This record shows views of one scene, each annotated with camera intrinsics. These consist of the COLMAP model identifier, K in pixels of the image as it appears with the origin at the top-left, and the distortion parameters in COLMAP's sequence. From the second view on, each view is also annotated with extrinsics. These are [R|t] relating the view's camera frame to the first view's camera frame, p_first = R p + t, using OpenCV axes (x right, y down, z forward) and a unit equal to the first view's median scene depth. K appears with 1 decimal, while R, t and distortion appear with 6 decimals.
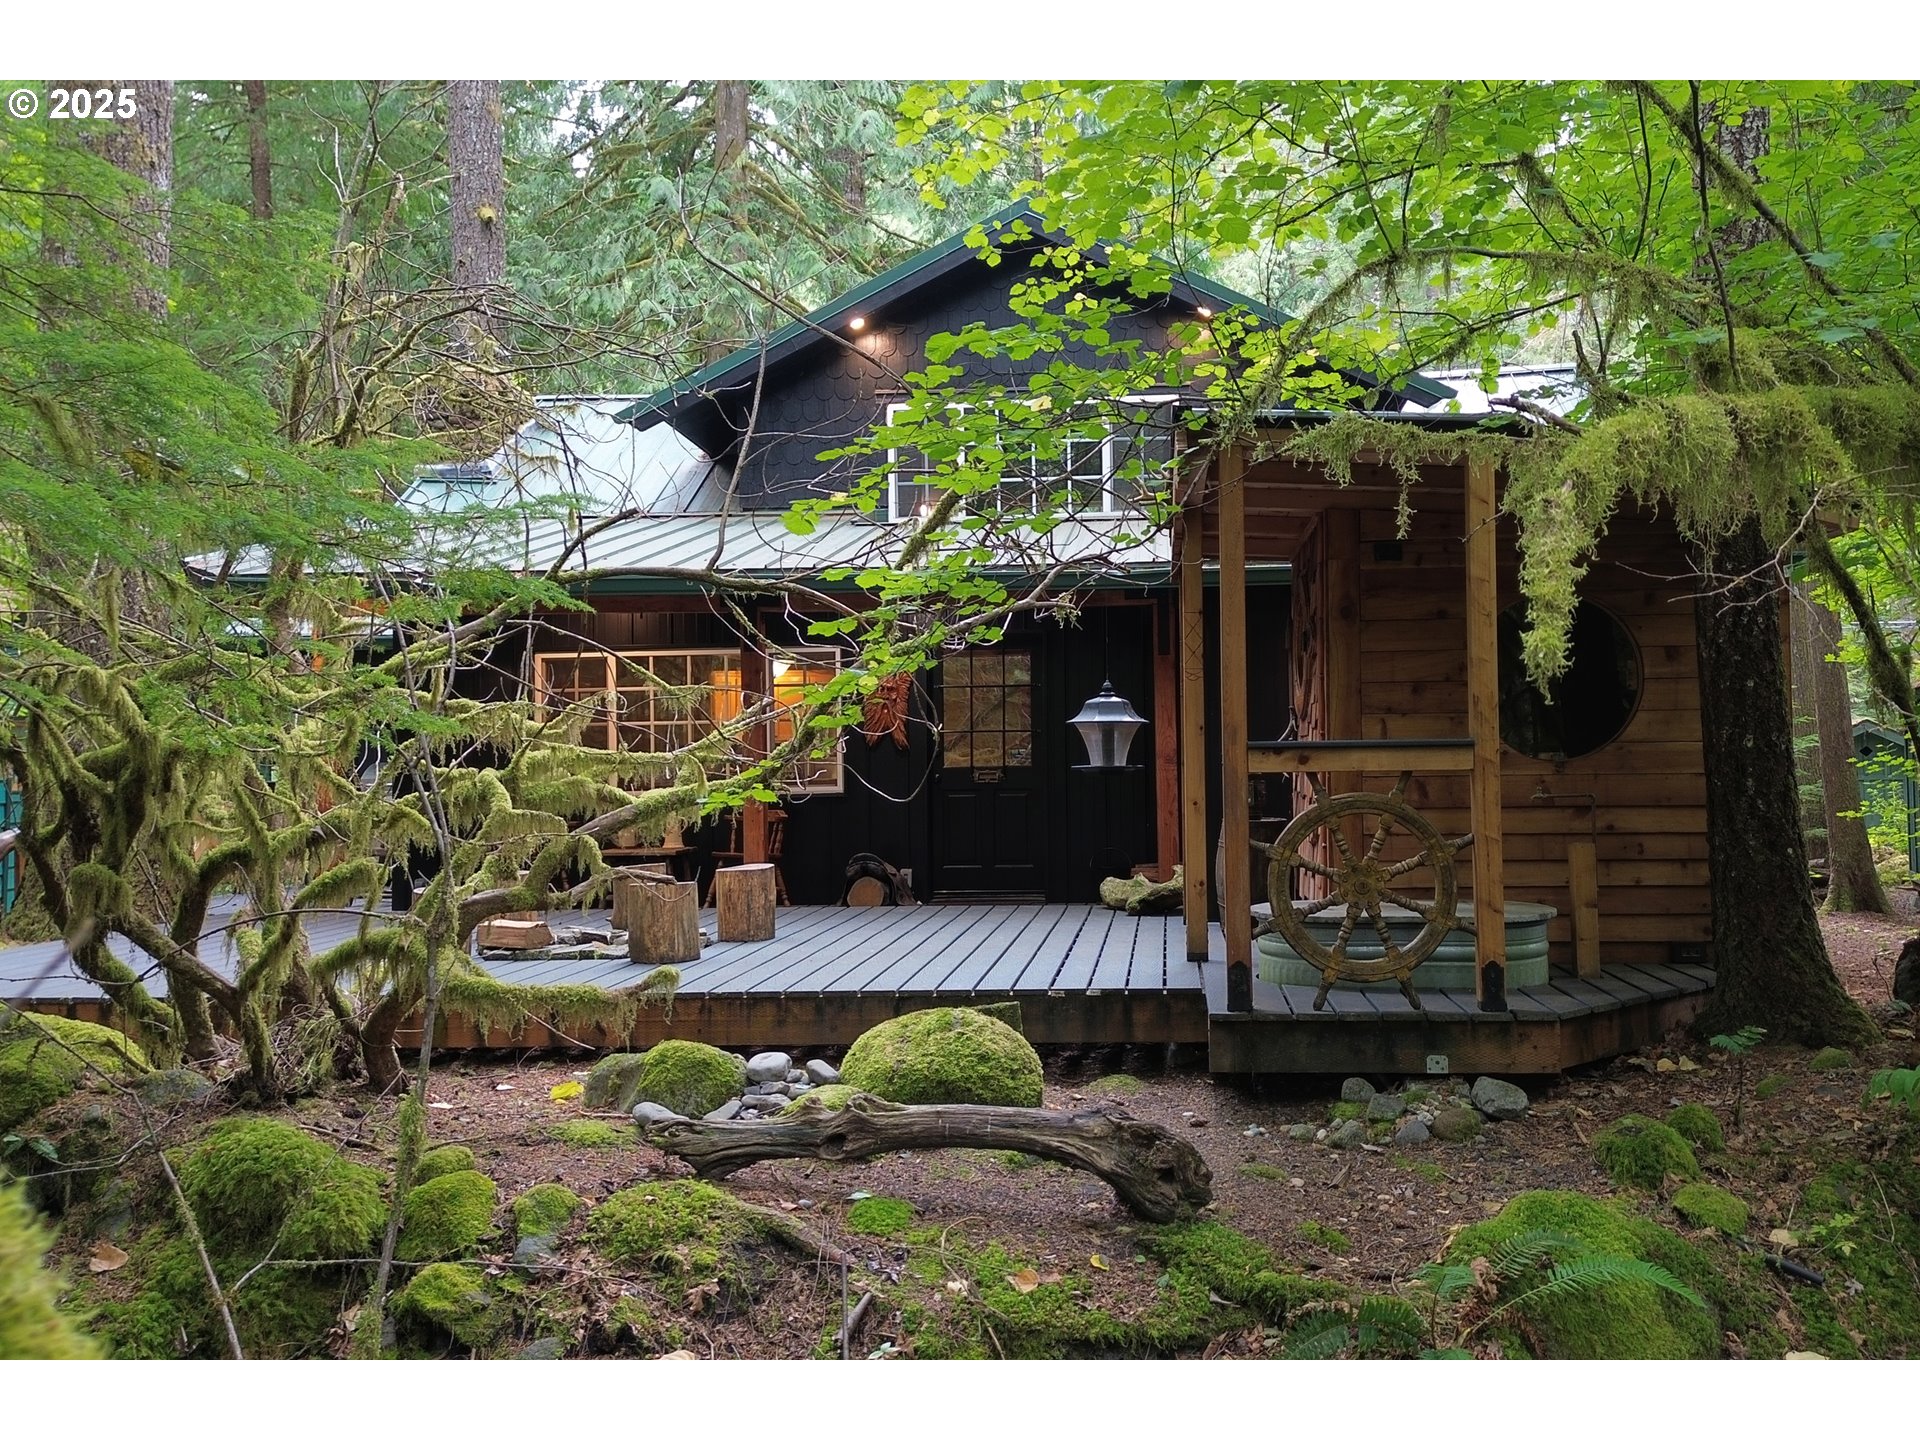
lens RADIAL K [[1027.2, 0, 1007.6], [0, 1027.2, 711.2], [0, 0, 1]] dist [0.005889, -0.002723]
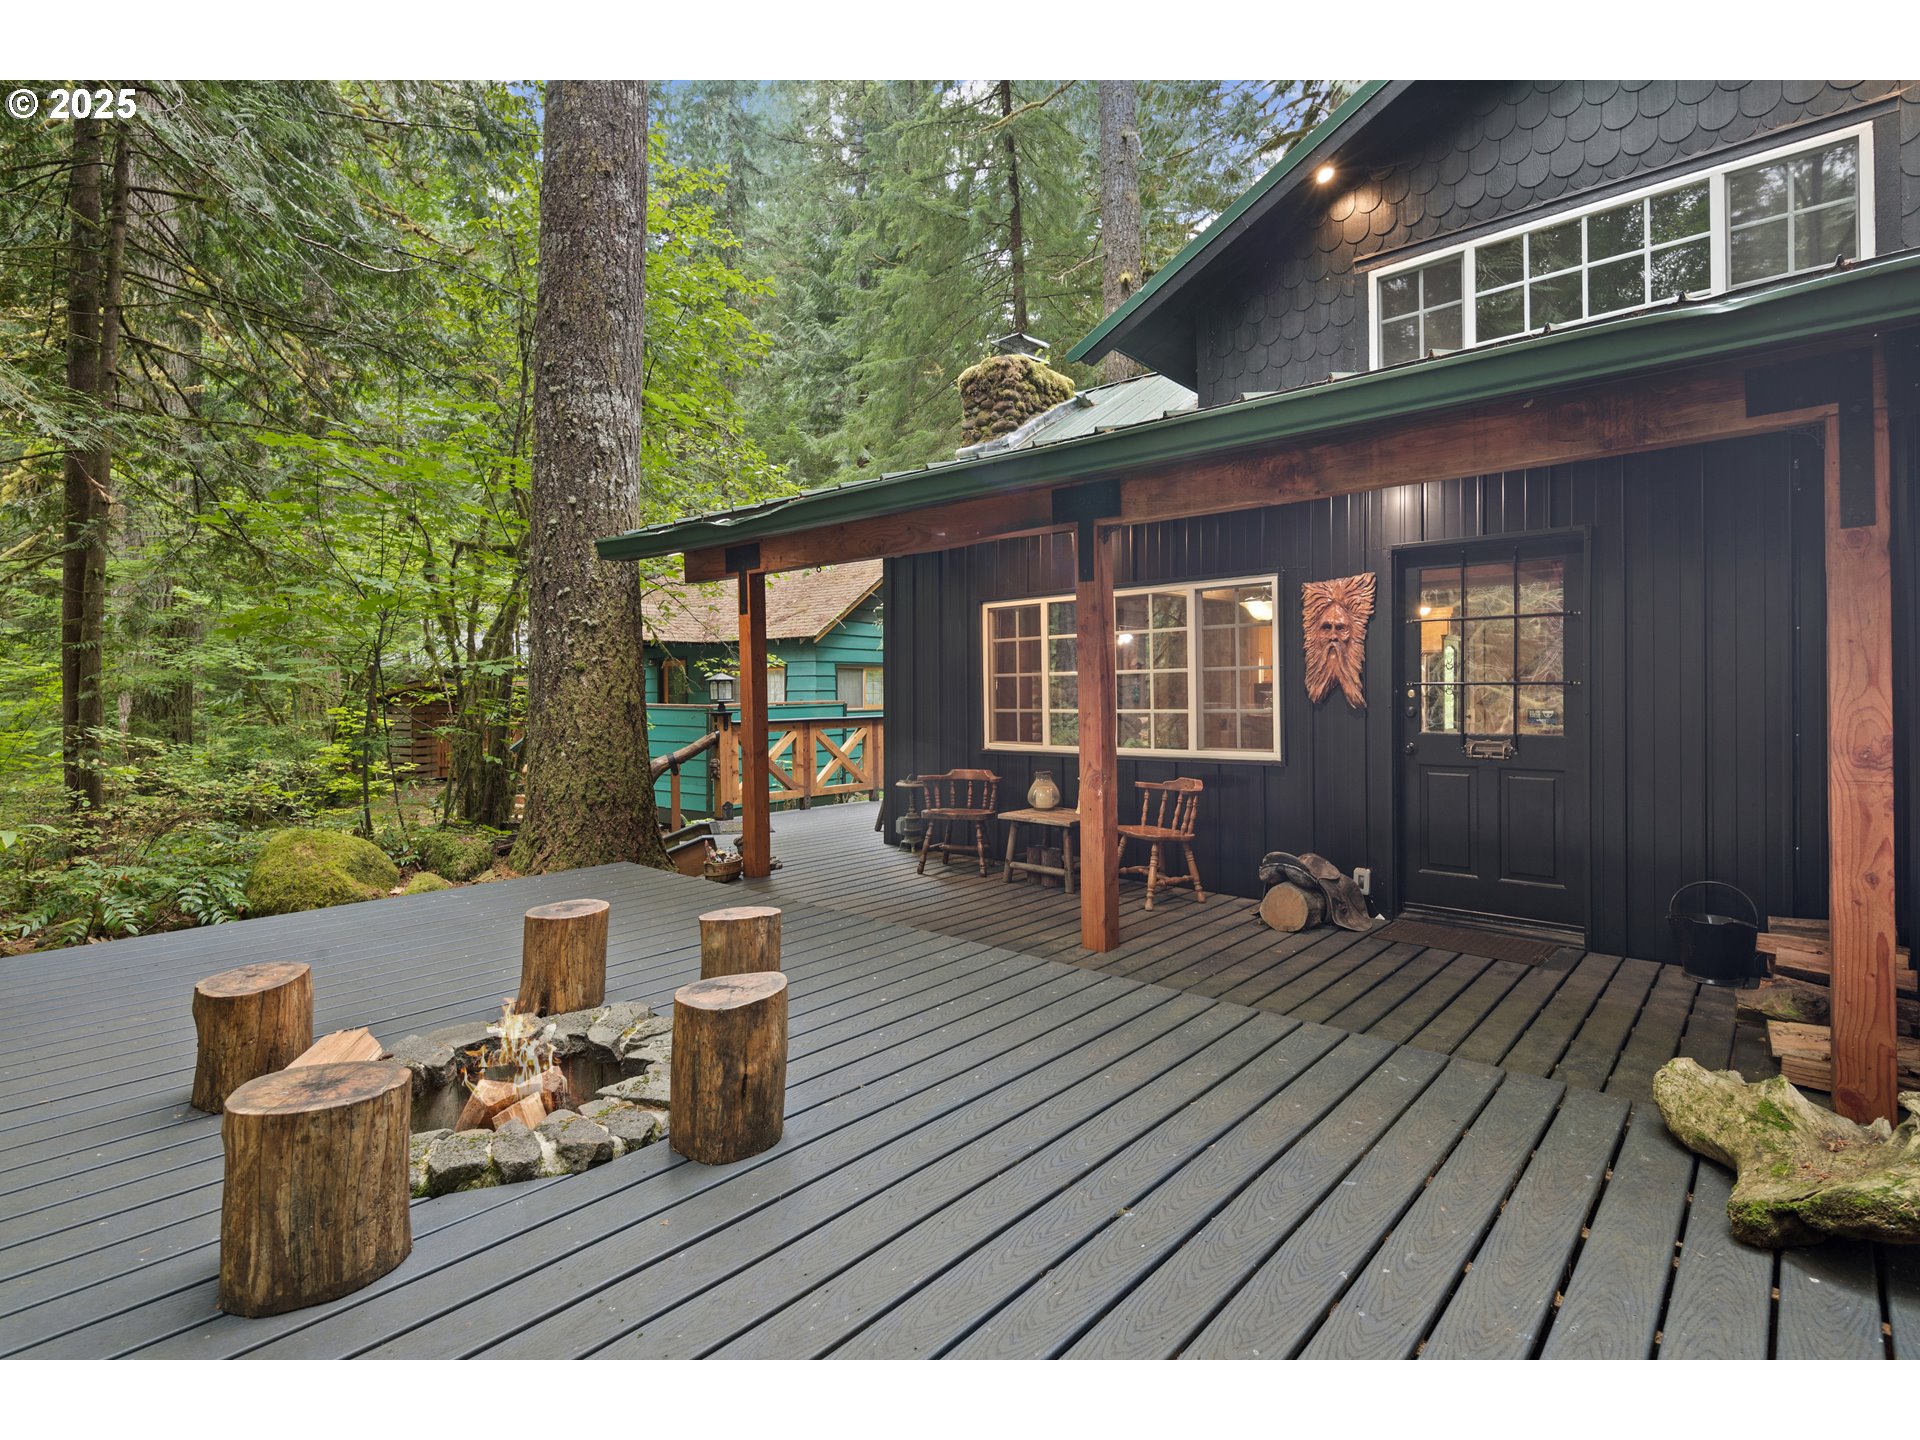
lens RADIAL K [[983.6, 0, 911.4], [0, 983.6, 698.2], [0, 0, 1]] dist [0.002738, -0.000465]
pose [[0.828452, 0.006751, -0.560020, 0.032779], [0.016799, 0.999178, 0.036896, -0.001644], [0.559808, -0.039975, 0.827657, 0.260499]]
